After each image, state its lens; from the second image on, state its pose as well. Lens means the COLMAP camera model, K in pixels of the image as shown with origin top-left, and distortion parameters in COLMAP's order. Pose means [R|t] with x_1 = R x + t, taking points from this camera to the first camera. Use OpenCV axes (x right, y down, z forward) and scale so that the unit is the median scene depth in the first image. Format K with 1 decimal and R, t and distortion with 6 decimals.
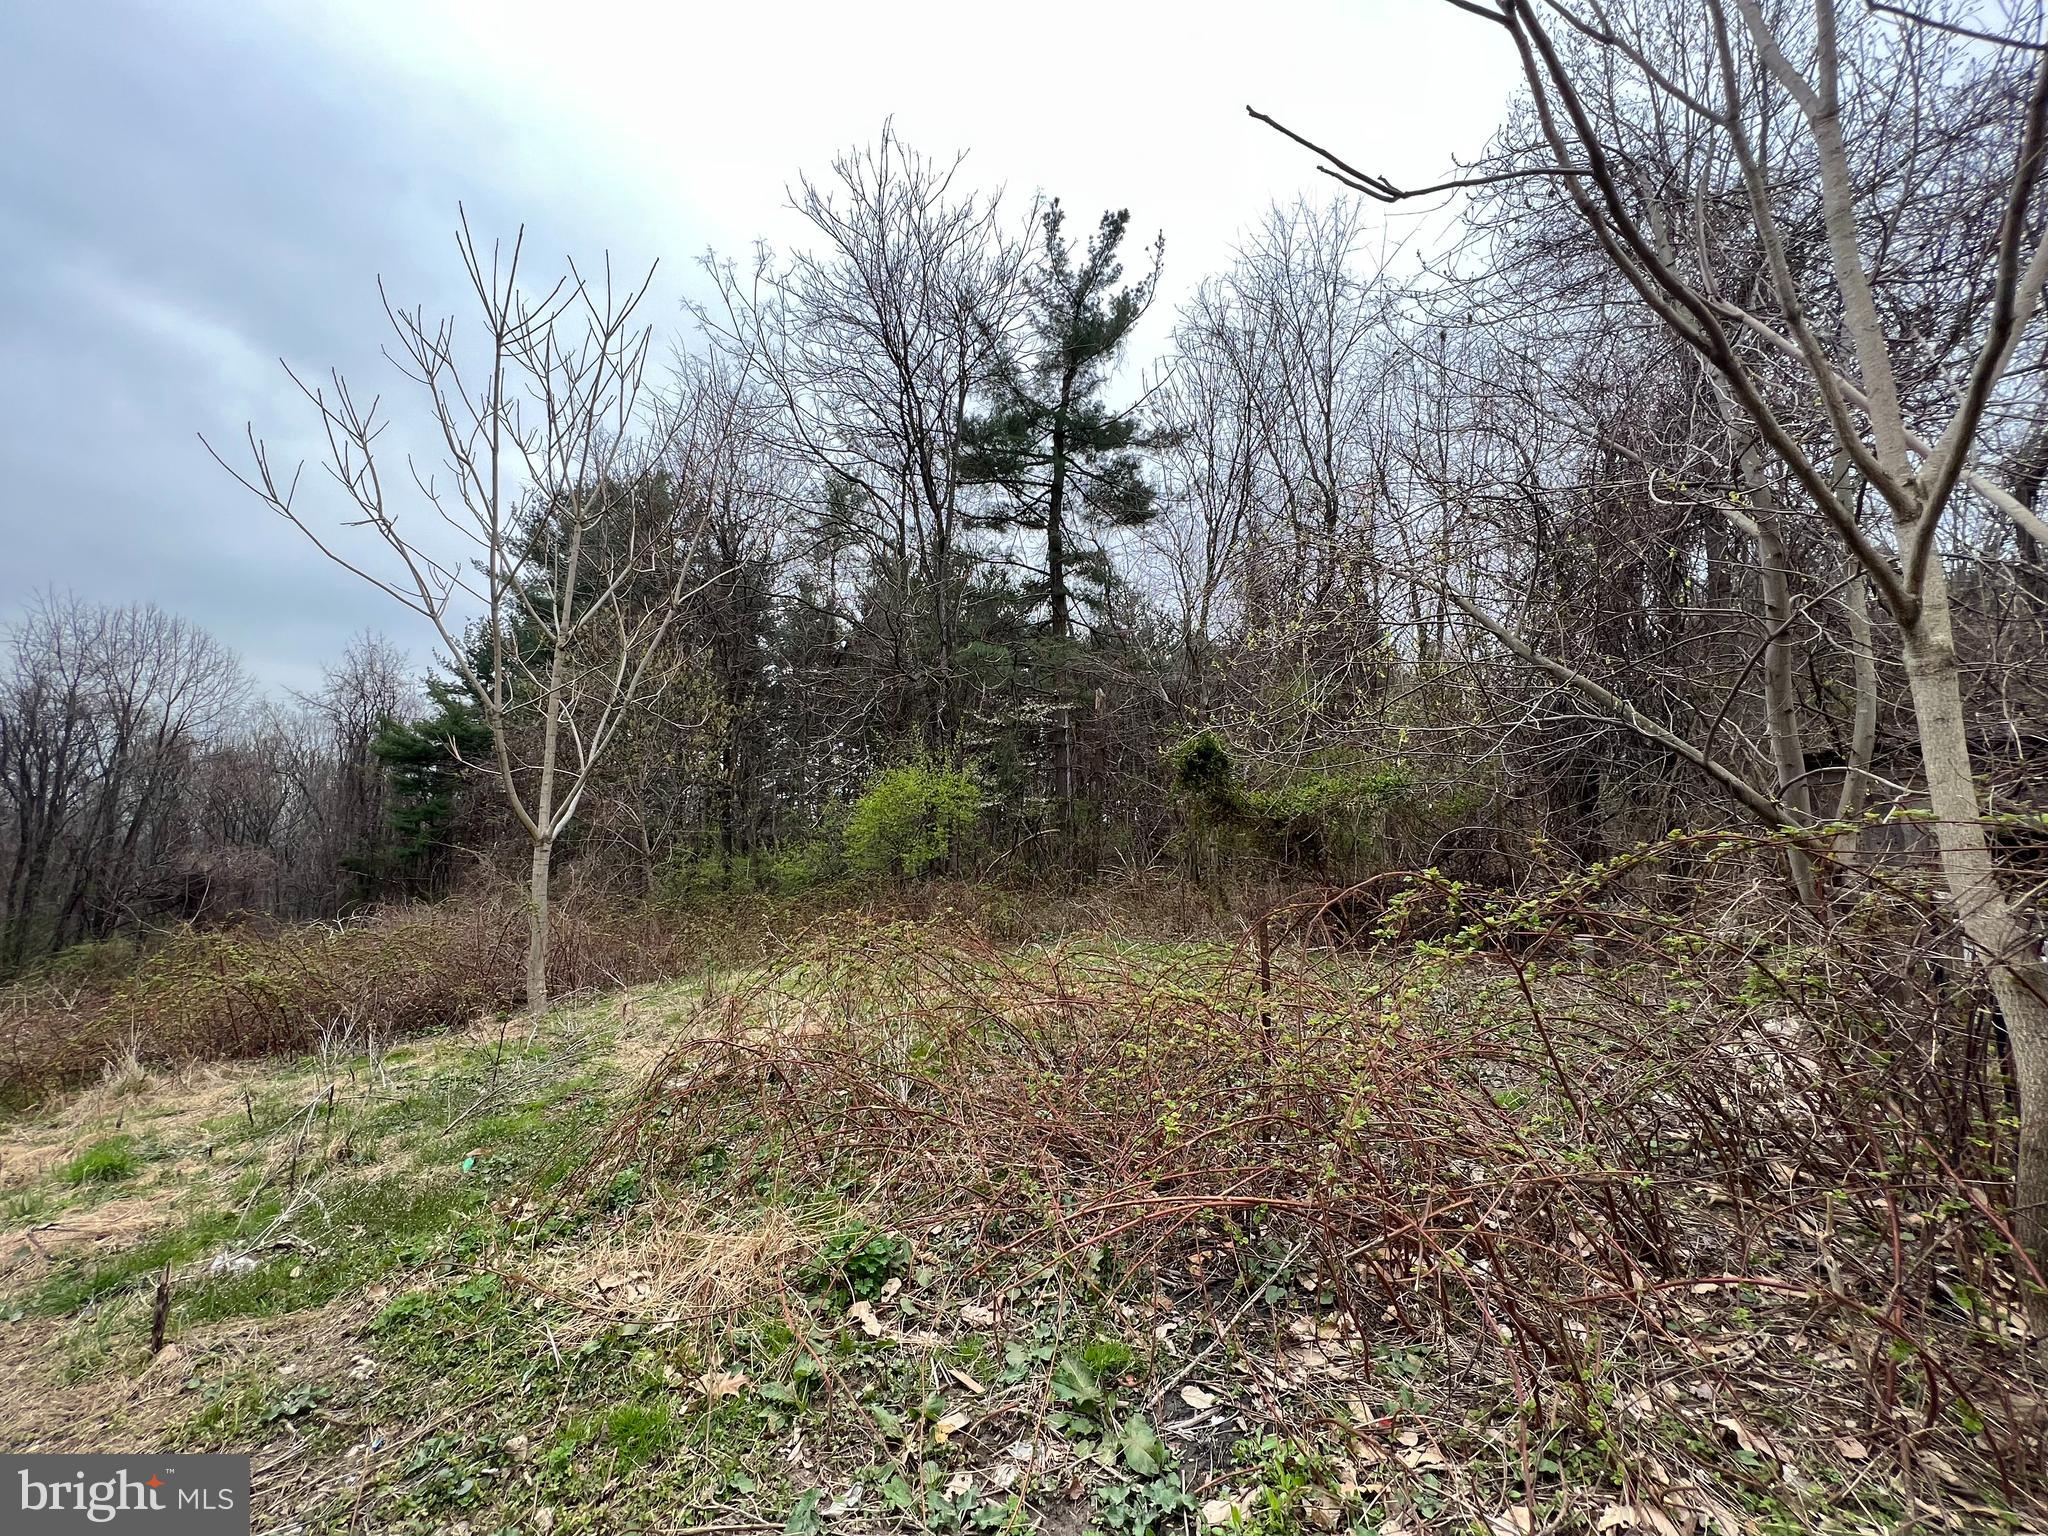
lens RADIAL K [[816.2, 0, 1017.6], [0, 816.2, 764.2], [0, 0, 1]] dist [0.000561, -0.000294]
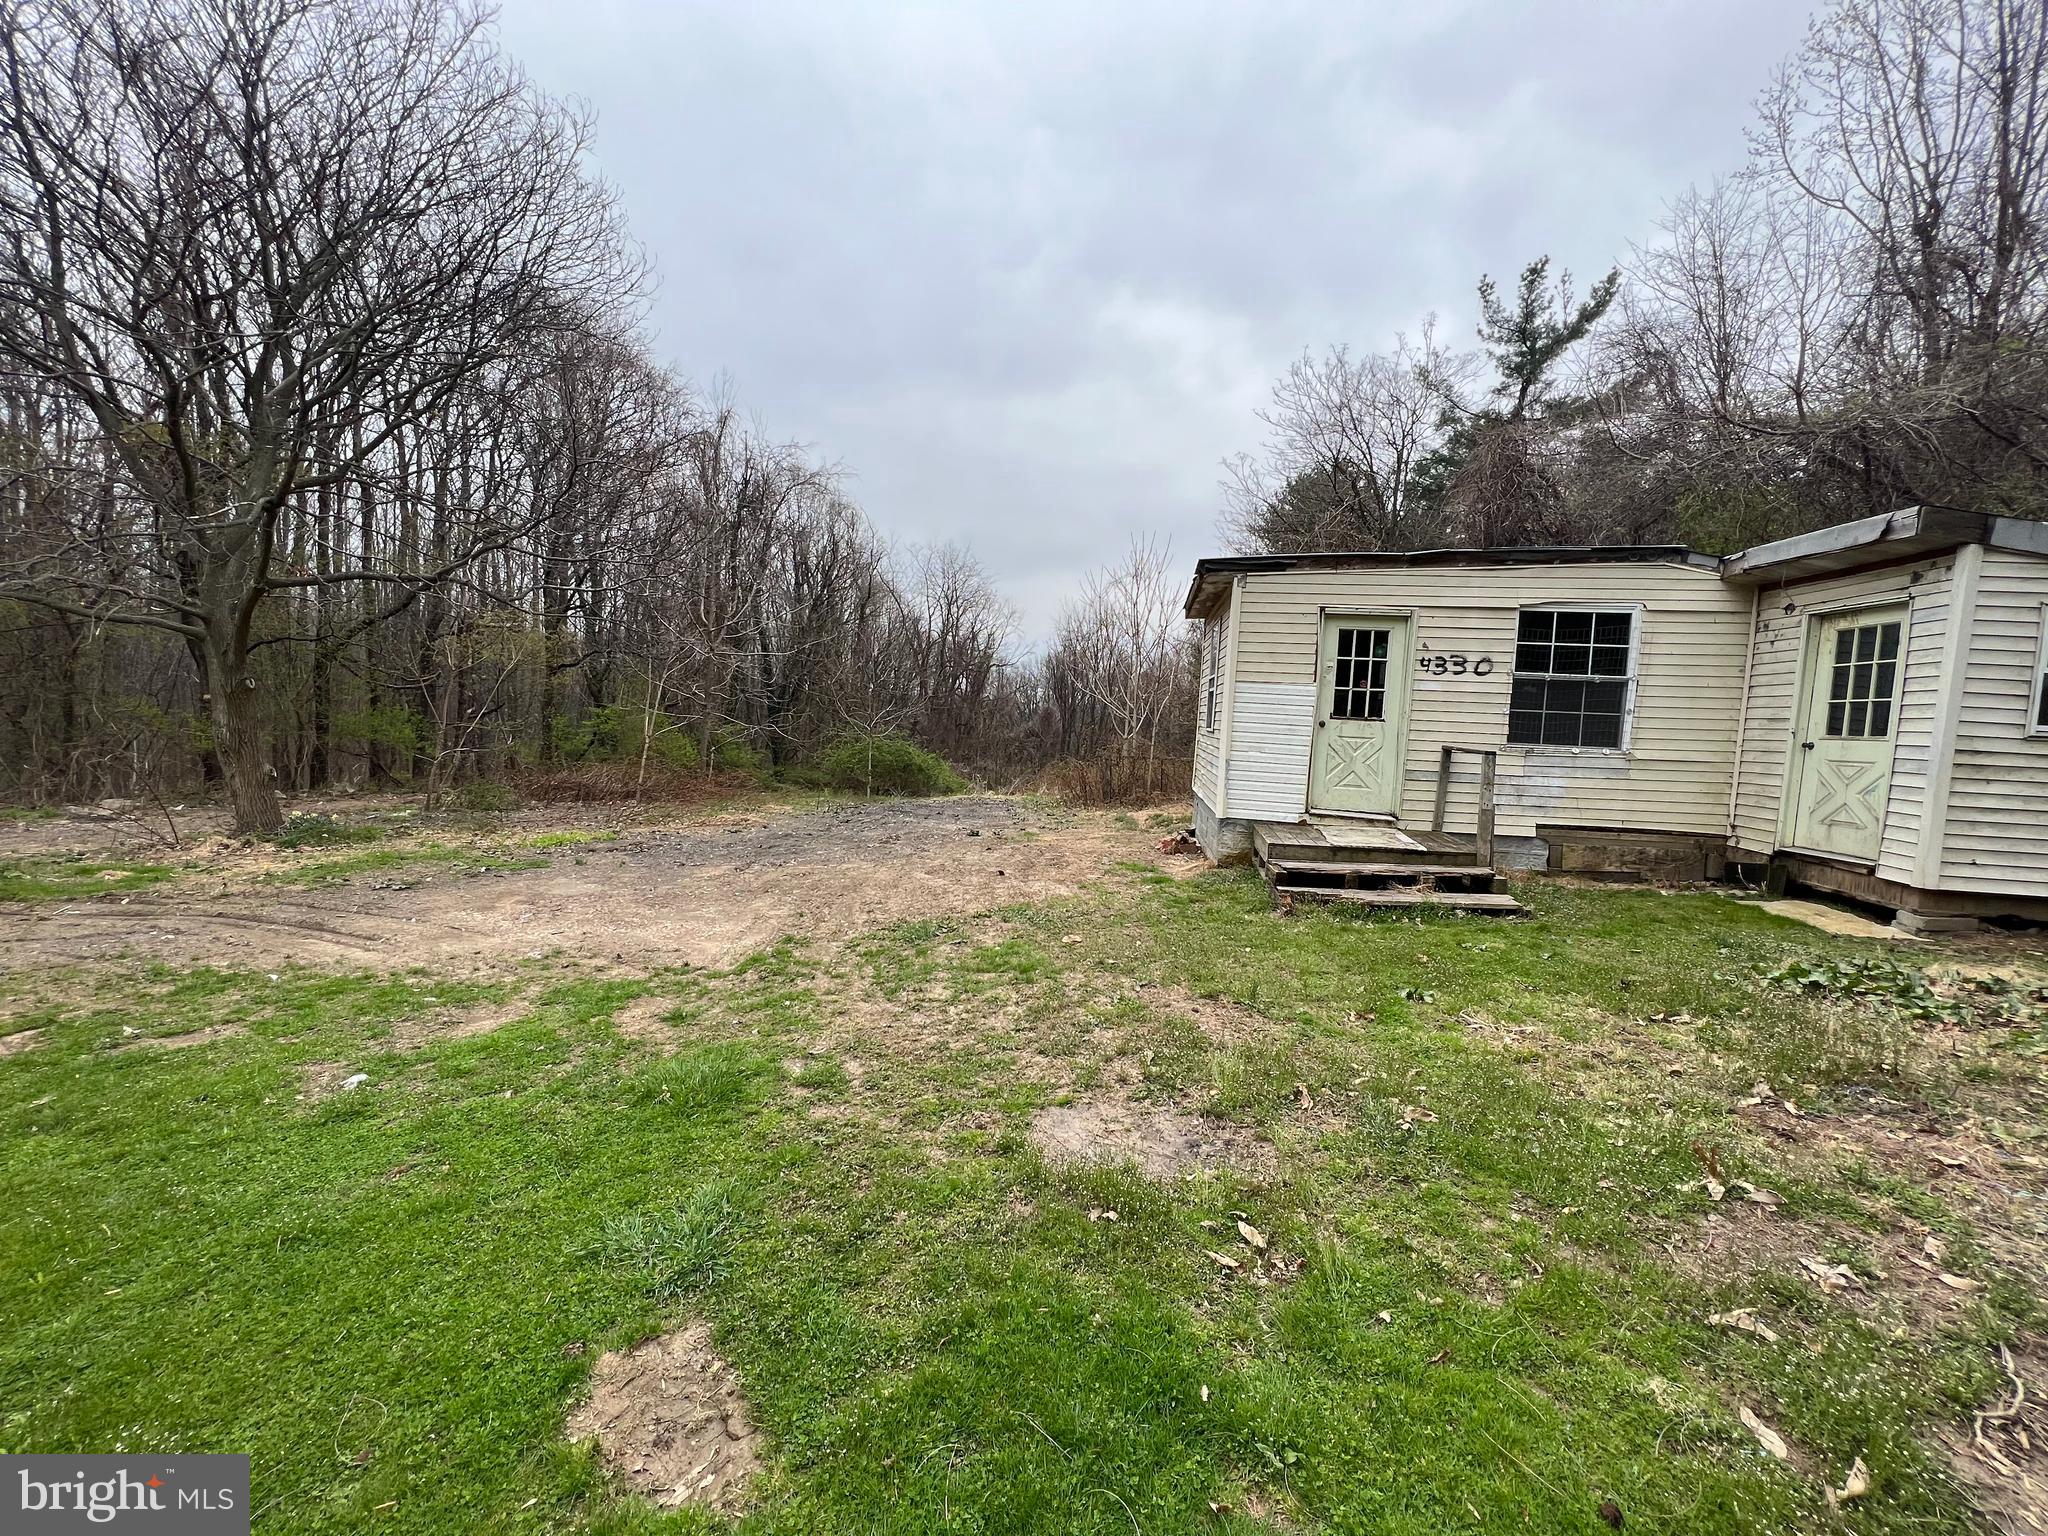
lens RADIAL K [[816.2, 0, 1017.5], [0, 816.2, 759.3], [0, 0, 1]] dist [0.000561, -0.000294]
pose [[0.572494, 0.047903, -0.818509, 0.341119], [0.060867, 0.993054, 0.100691, -0.033720], [0.817647, -0.107466, 0.565601, -0.223328]]
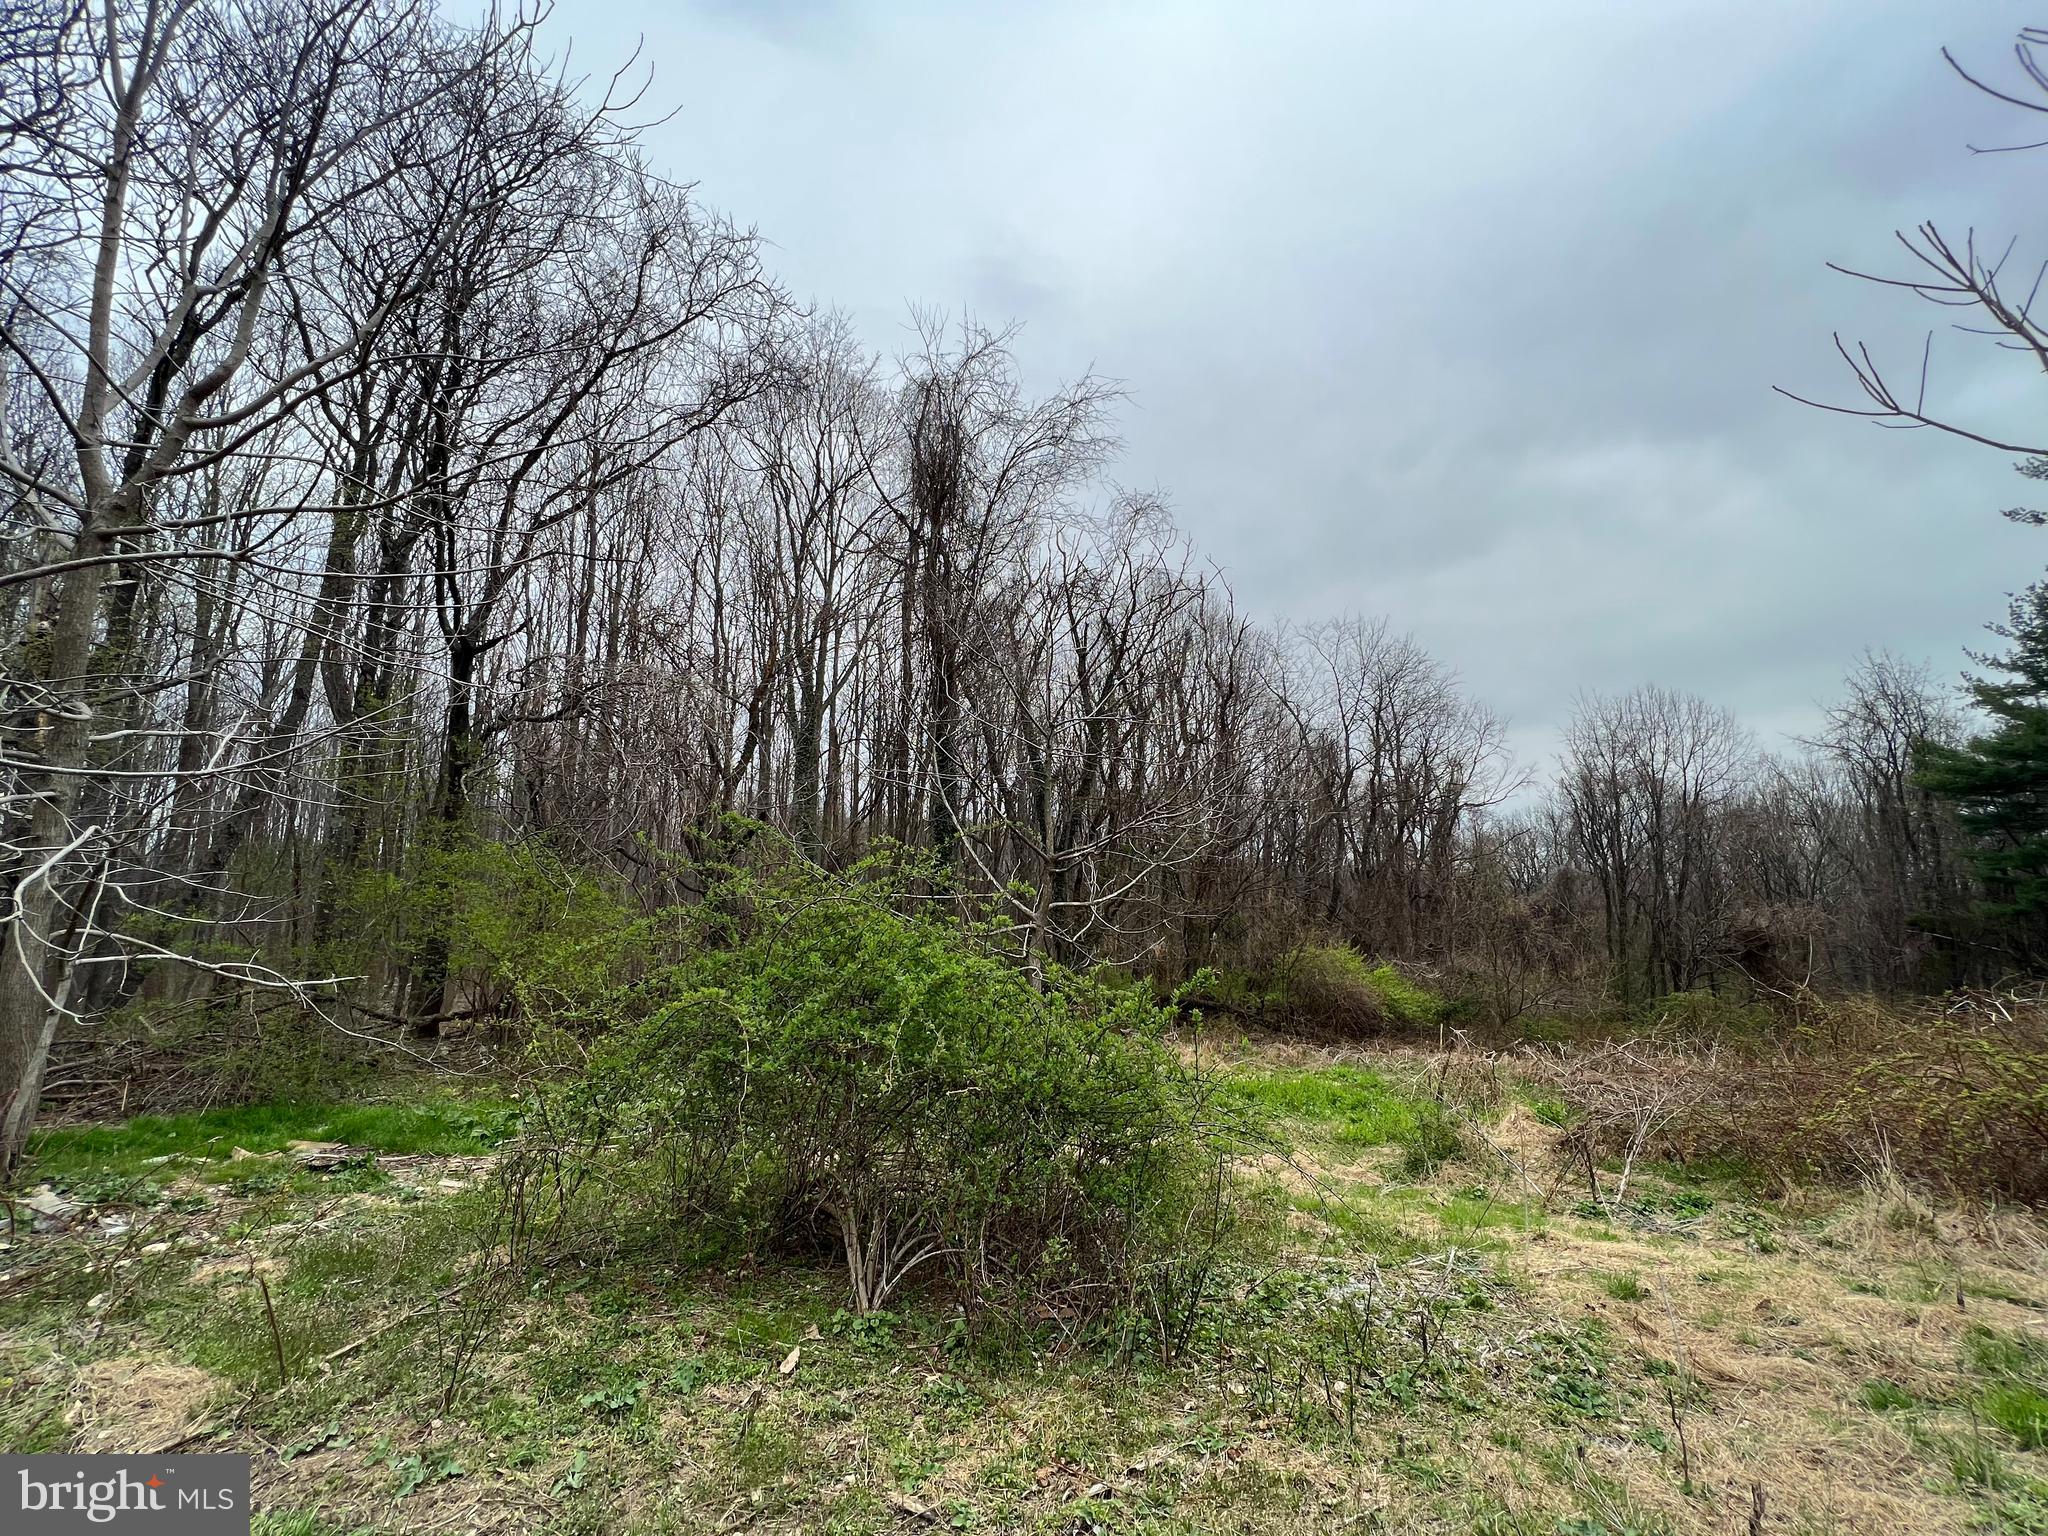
lens RADIAL K [[816.2, 0, 1019.1], [0, 816.2, 762.4], [0, 0, 1]] dist [0.000561, -0.000294]
pose [[0.082264, -0.168491, -0.982264, -0.050414], [0.099268, 0.982089, -0.160147, 0.002845], [0.991654, -0.084333, 0.097516, 0.021907]]
